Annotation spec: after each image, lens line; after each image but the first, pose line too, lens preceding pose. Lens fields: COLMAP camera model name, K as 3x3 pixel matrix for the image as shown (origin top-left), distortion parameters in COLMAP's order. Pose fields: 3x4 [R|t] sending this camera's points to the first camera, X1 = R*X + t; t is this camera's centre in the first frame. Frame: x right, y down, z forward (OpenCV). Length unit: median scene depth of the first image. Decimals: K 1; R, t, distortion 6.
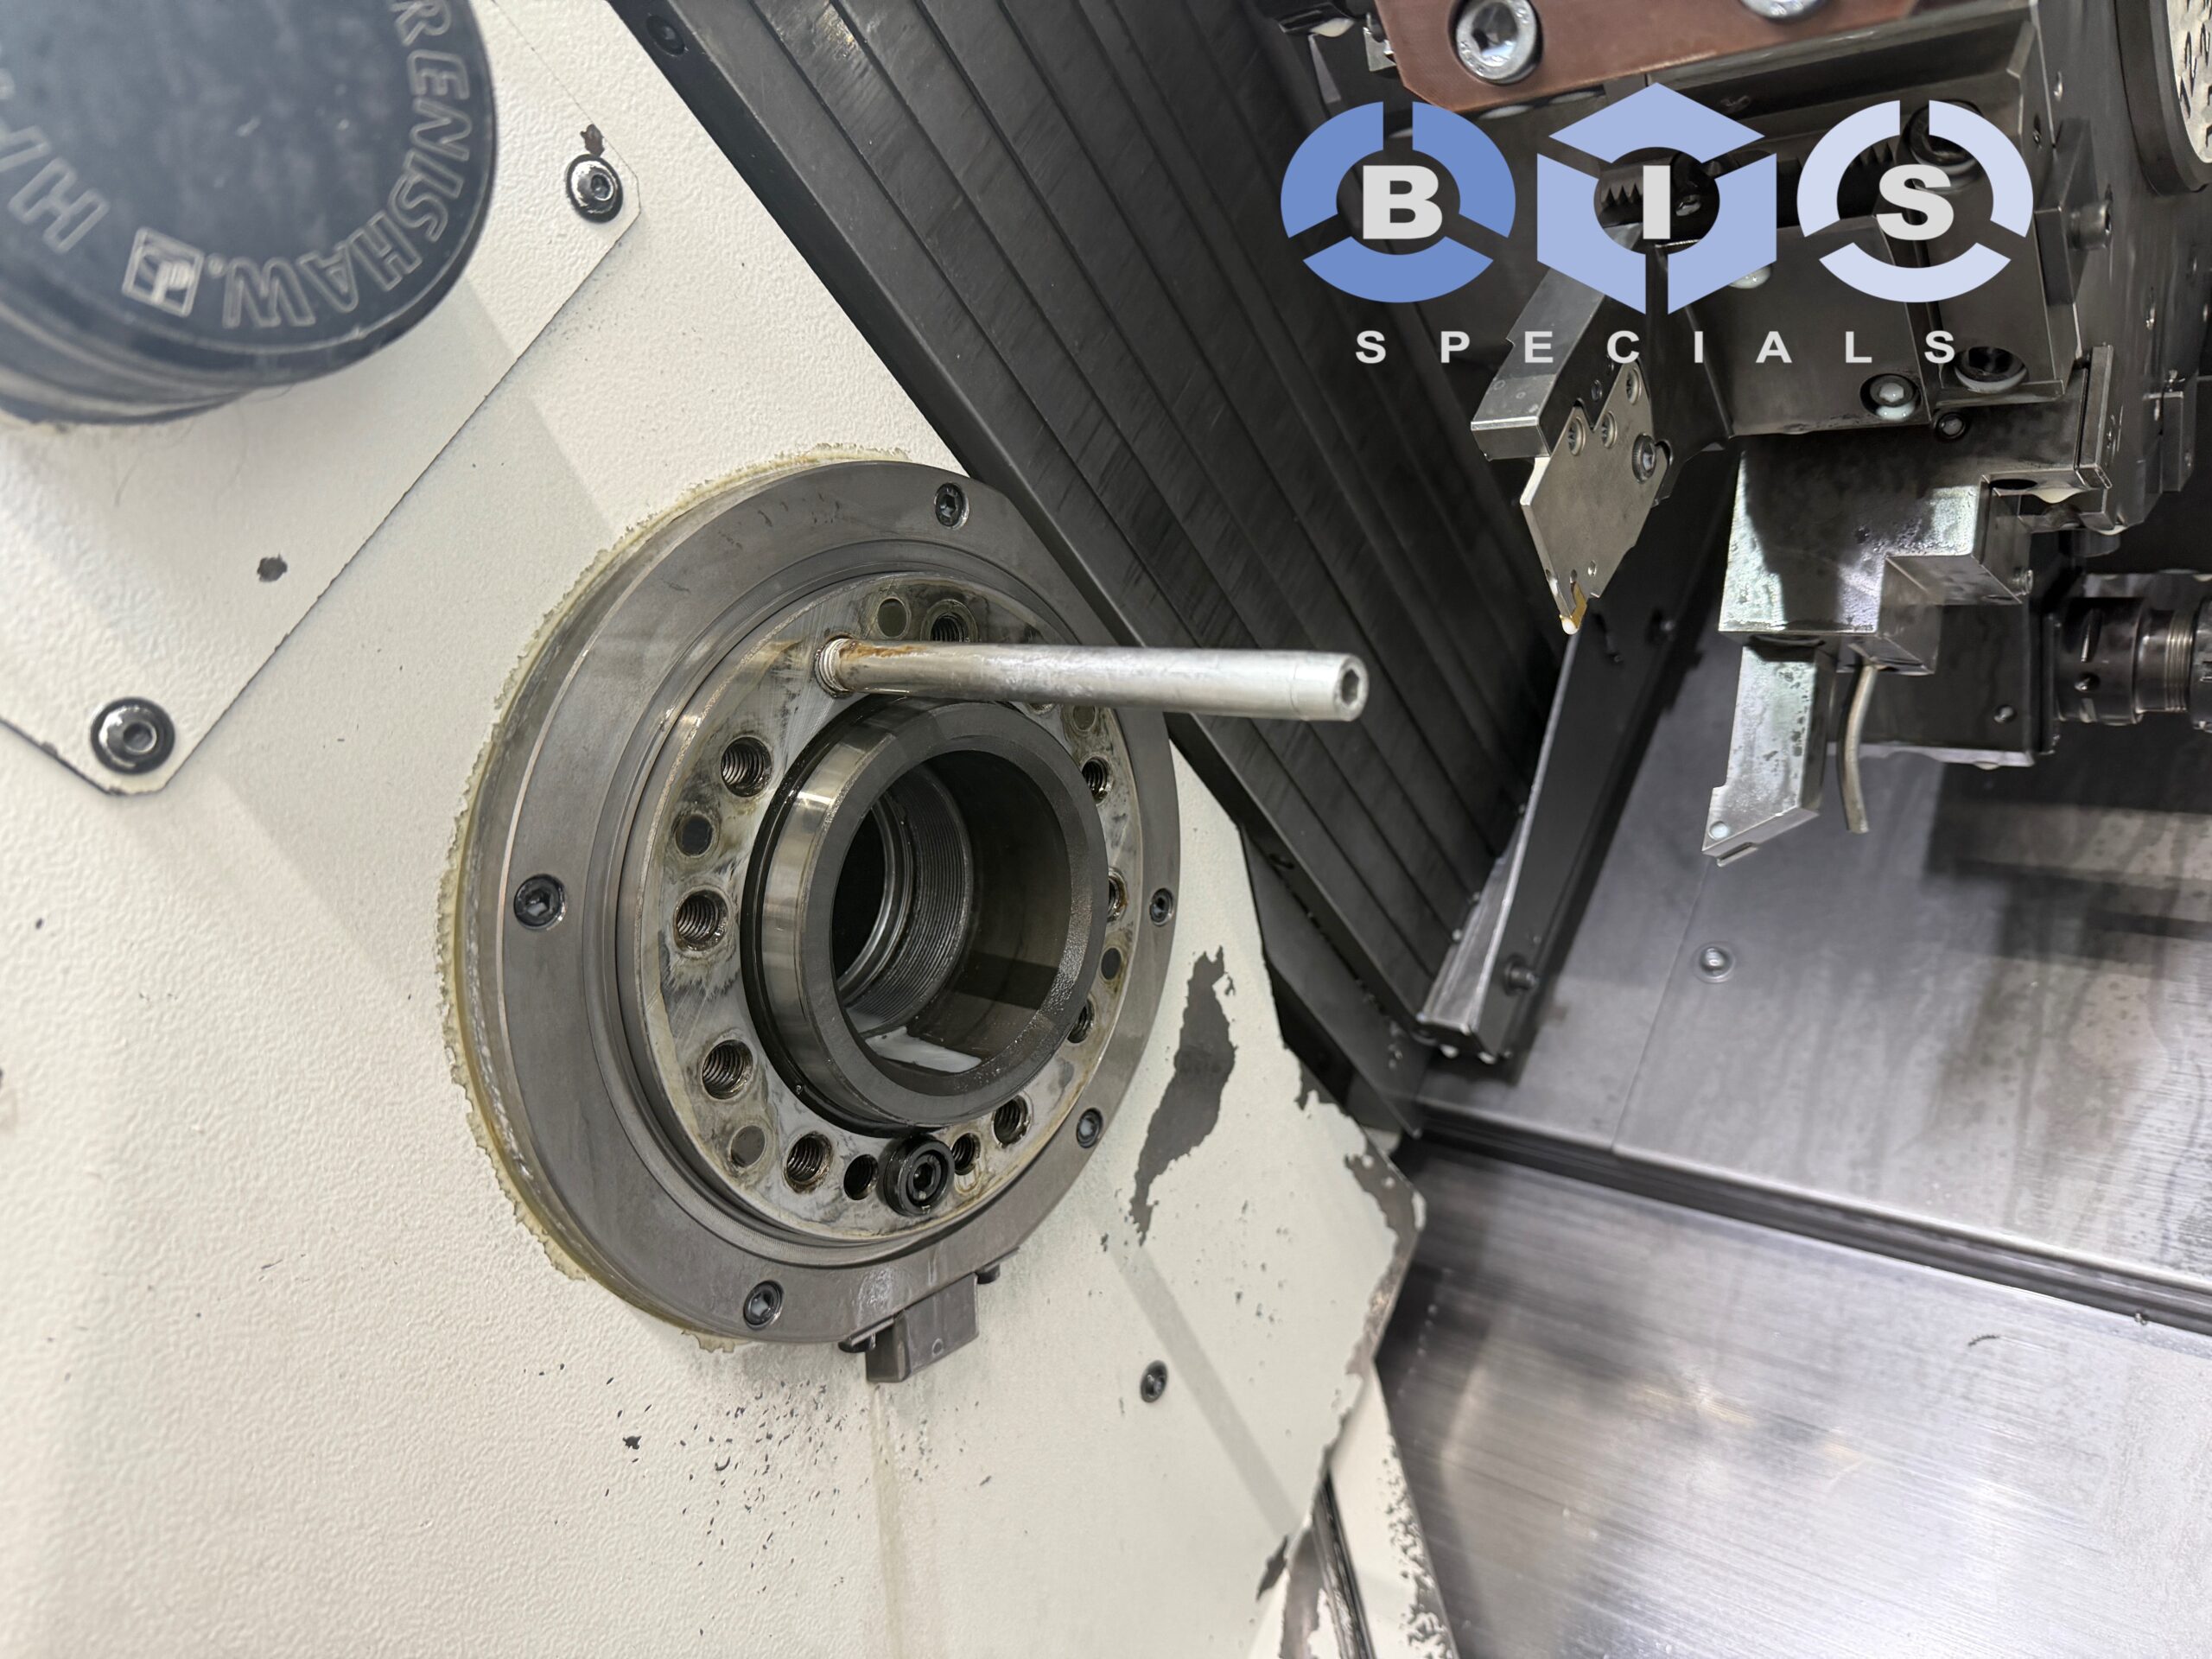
lens RADIAL K [[1623.2, 0, 1110.2], [0, 1623.2, 830.5], [0, 0, 1]] dist [-0.013453, -0.020445]
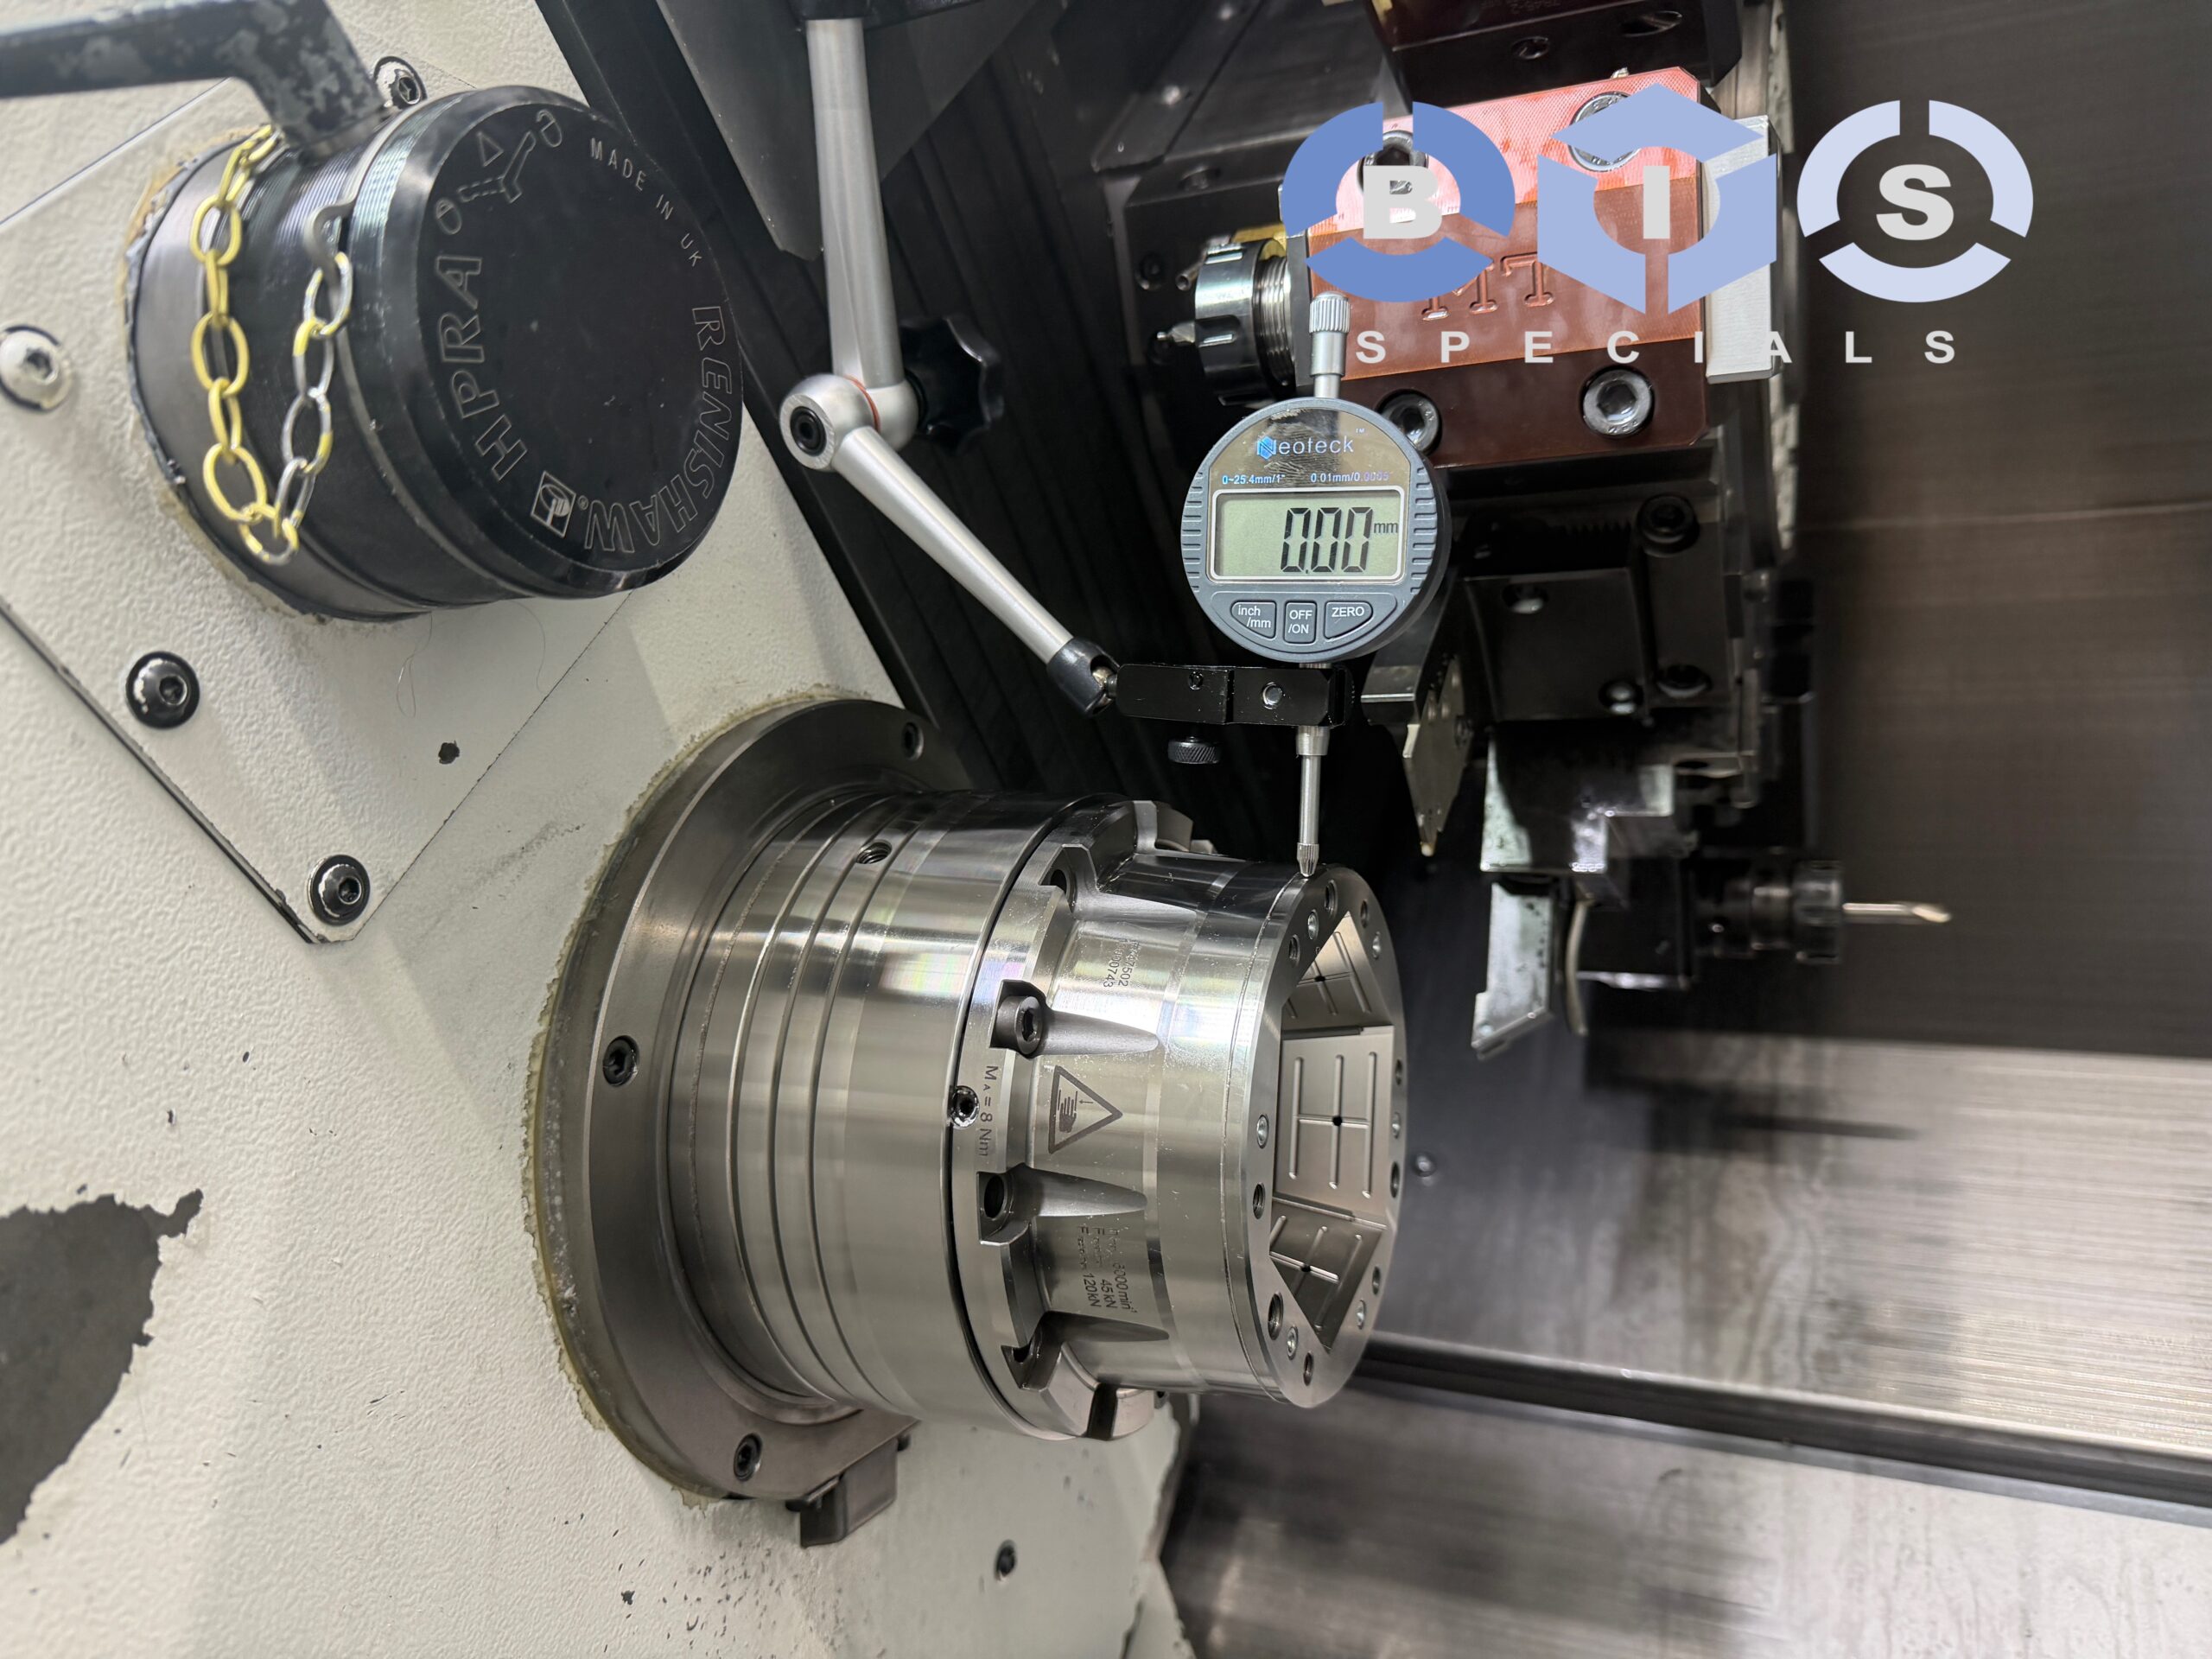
lens RADIAL K [[1623.2, 0, 1120.9], [0, 1623.2, 821.4], [0, 0, 1]] dist [-0.013453, -0.020445]
pose [[0.962335, 0.037838, 0.269221, -0.308498], [0.011403, 0.983778, -0.179027, 0.080515], [-0.271628, 0.175354, 0.946292, -0.173009]]
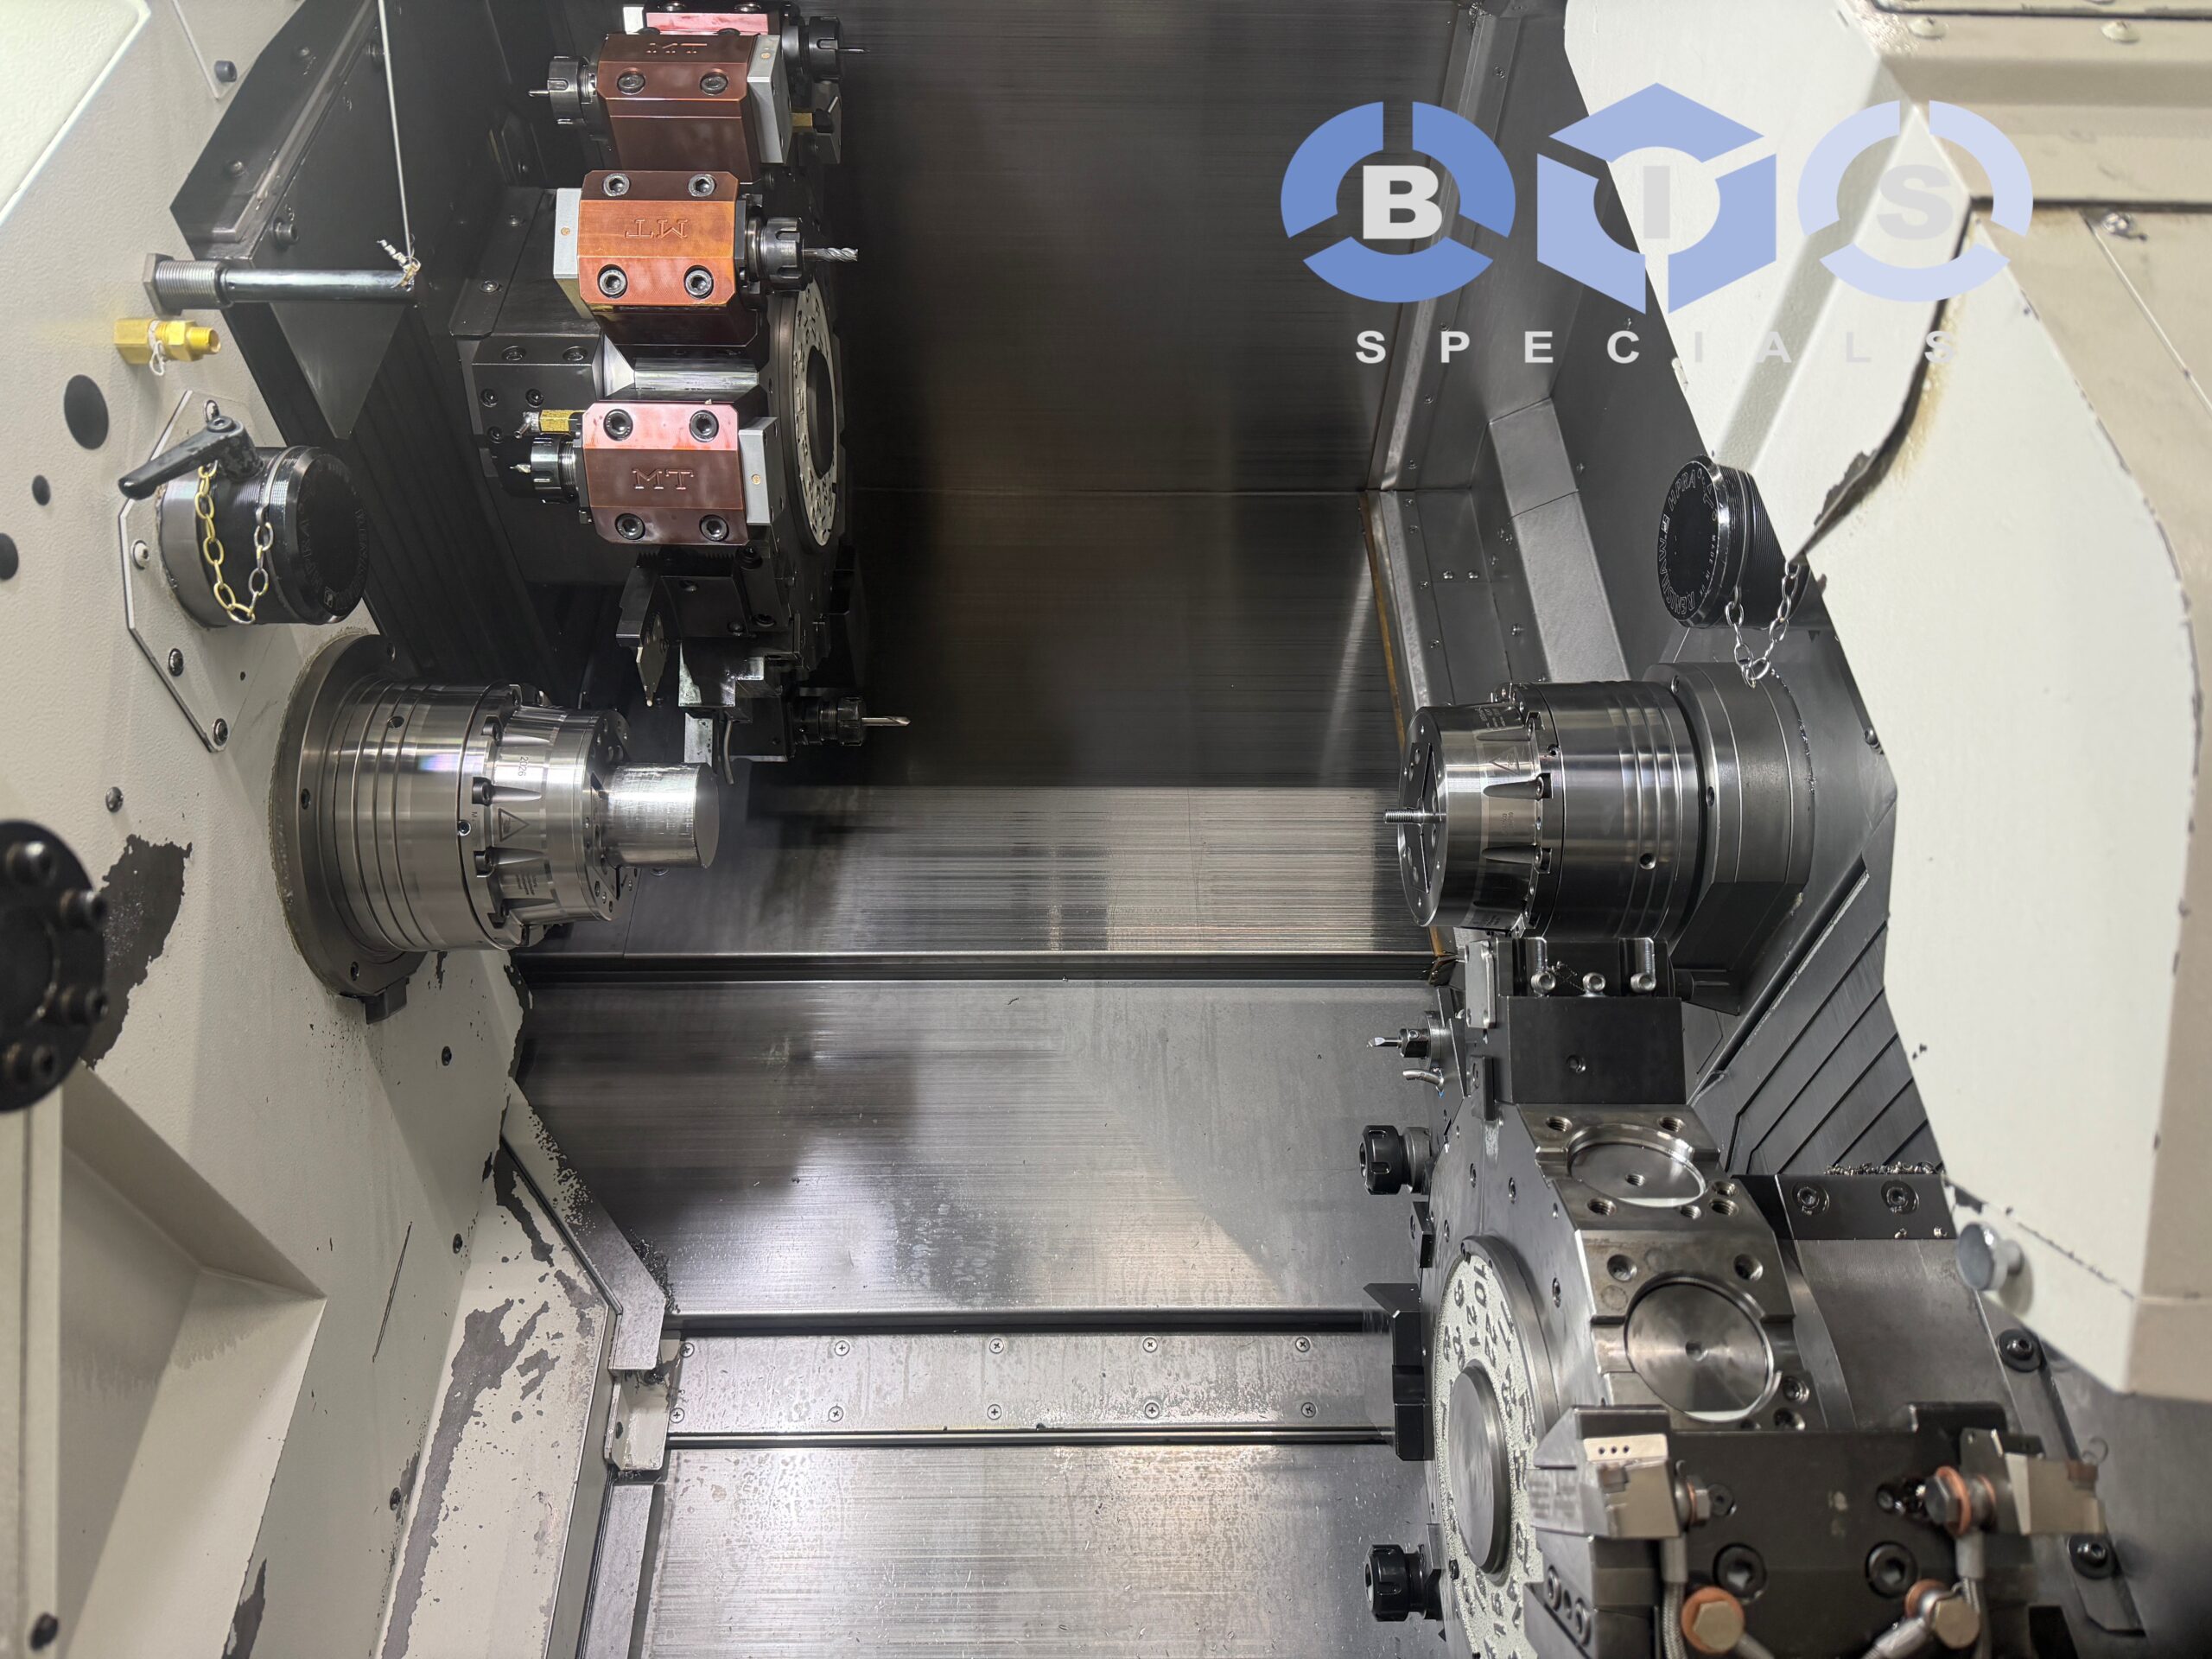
lens RADIAL K [[1546.5, 0, 1122.2], [0, 1546.5, 828.3], [0, 0, 1]] dist [0.011931, -0.022337]
pose [[0.738139, -0.047865, 0.672948, -1.030666], [0.092430, 0.995249, -0.030595, 0.282189], [-0.668287, 0.084785, 0.739057, -1.726377]]
